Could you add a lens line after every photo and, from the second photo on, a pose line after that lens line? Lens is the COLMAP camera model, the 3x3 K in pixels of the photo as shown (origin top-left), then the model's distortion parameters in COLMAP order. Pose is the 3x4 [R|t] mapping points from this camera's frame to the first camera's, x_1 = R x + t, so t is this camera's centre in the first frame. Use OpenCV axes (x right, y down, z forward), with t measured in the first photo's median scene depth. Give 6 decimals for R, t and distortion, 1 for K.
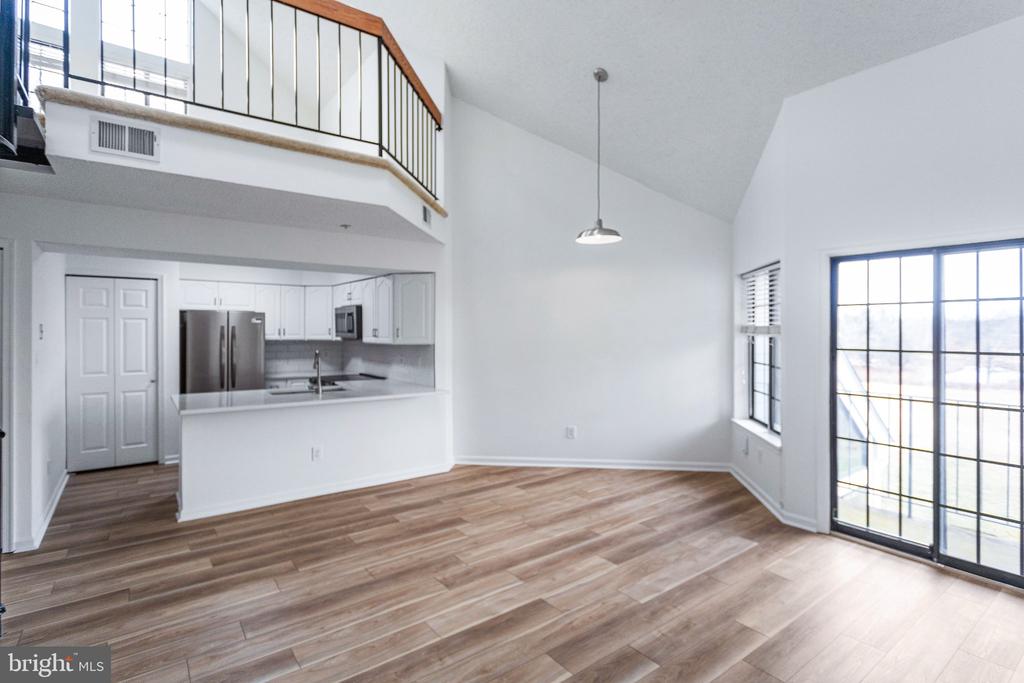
lens RADIAL K [[490.4, 0, 538.4], [0, 490.4, 333.1], [0, 0, 1]] dist [0.000590, 0.000319]
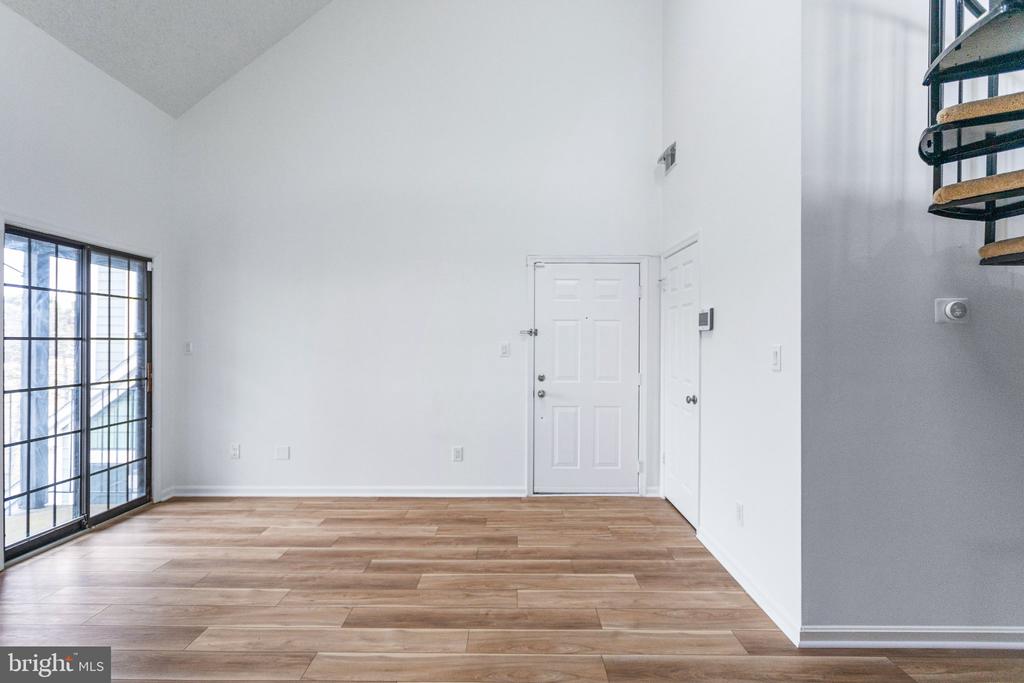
lens RADIAL K [[481.9, 0, 519.3], [0, 481.9, 340.0], [0, 0, 1]] dist [0.001830, 0.000186]
pose [[-0.772354, -0.002811, 0.635186, -0.476191], [-0.000720, 0.999993, 0.003550, 0.026340], [-0.635192, 0.002285, -0.772351, 0.907617]]
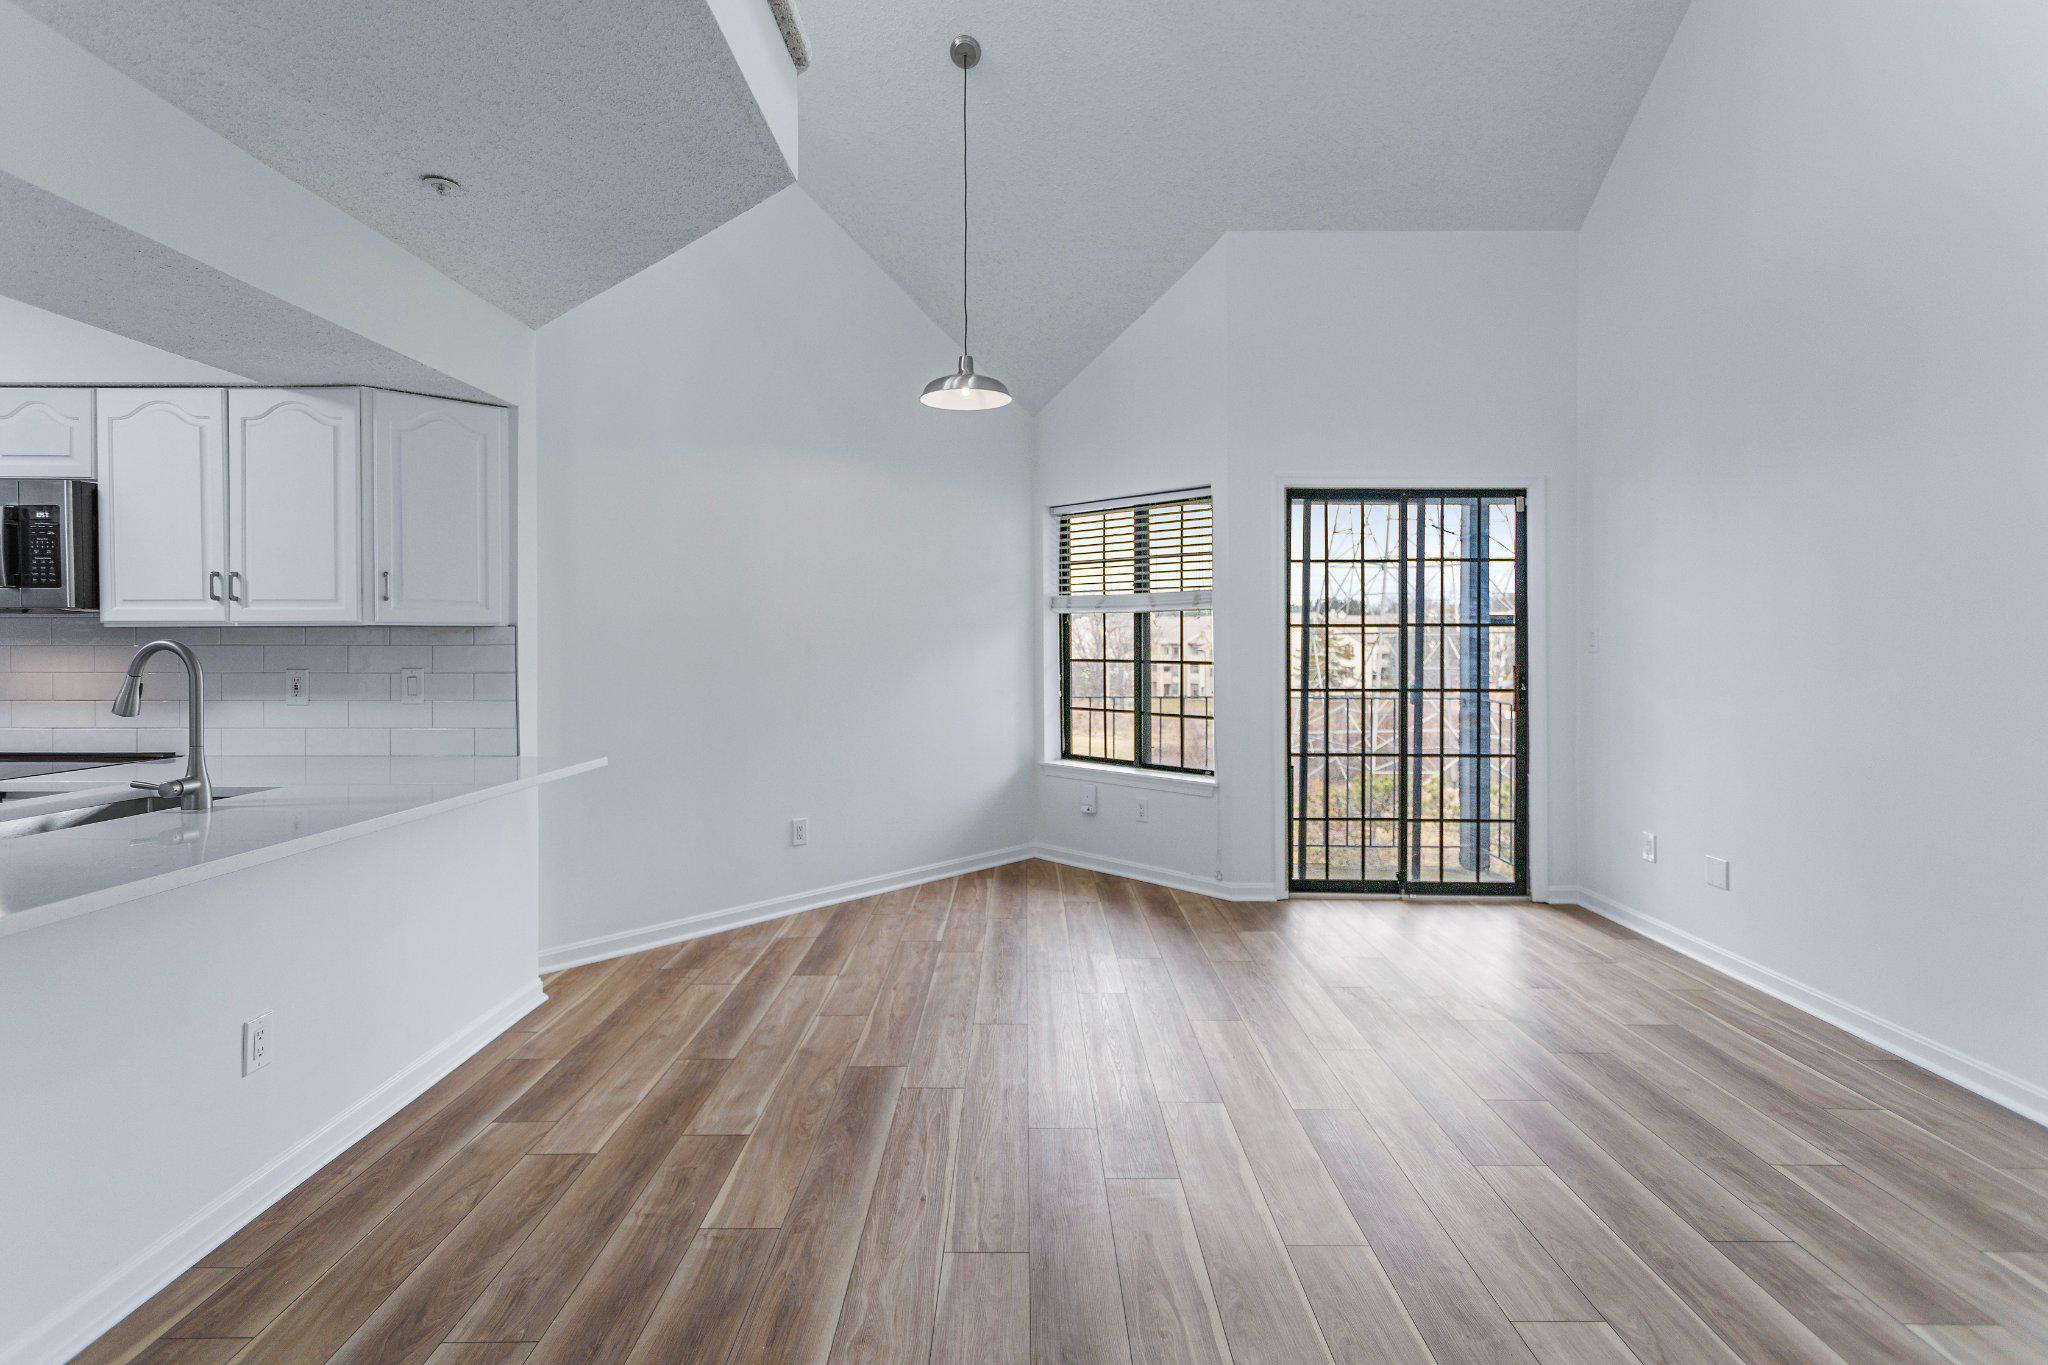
lens RADIAL K [[969.2, 0, 1012.1], [0, 969.2, 648.1], [0, 0, 1]] dist [-0.001894, 0.000018]
pose [[0.633111, -0.011742, 0.773972, -0.578819], [0.009289, 0.999928, 0.007571, 0.041874], [-0.774005, 0.002396, 0.633175, 0.377953]]
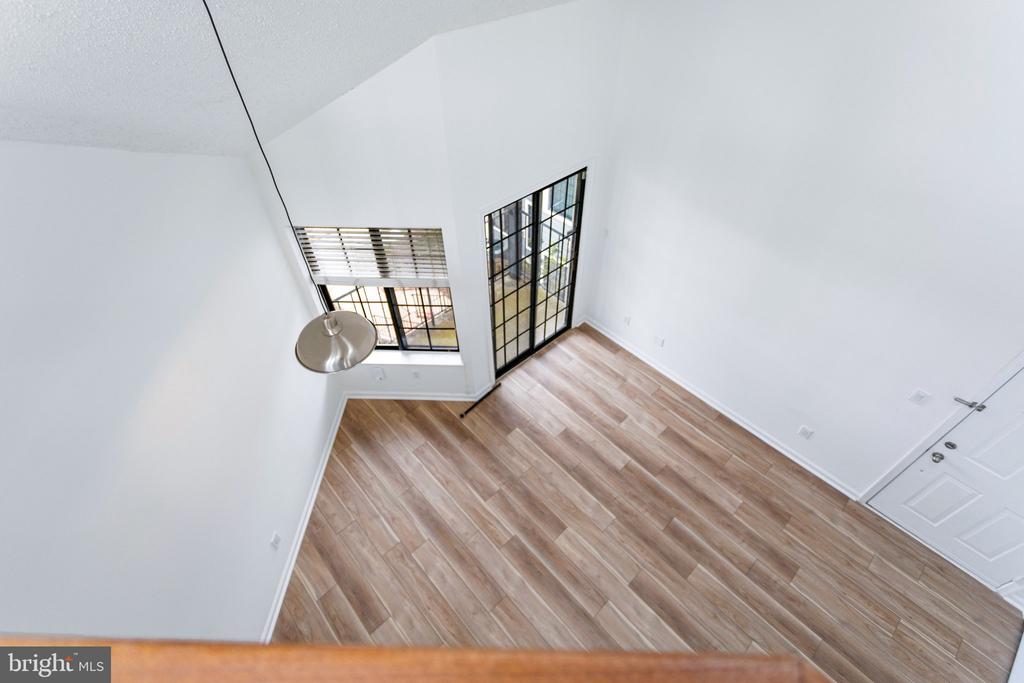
lens RADIAL K [[471.9, 0, 518.1], [0, 471.9, 372.8], [0, 0, 1]] dist [0.001770, 0.000059]
pose [[-0.060291, -0.722251, 0.688998, -0.284079], [0.003341, 0.690104, 0.723703, -0.510813], [-0.998175, 0.045935, -0.039194, 0.833447]]
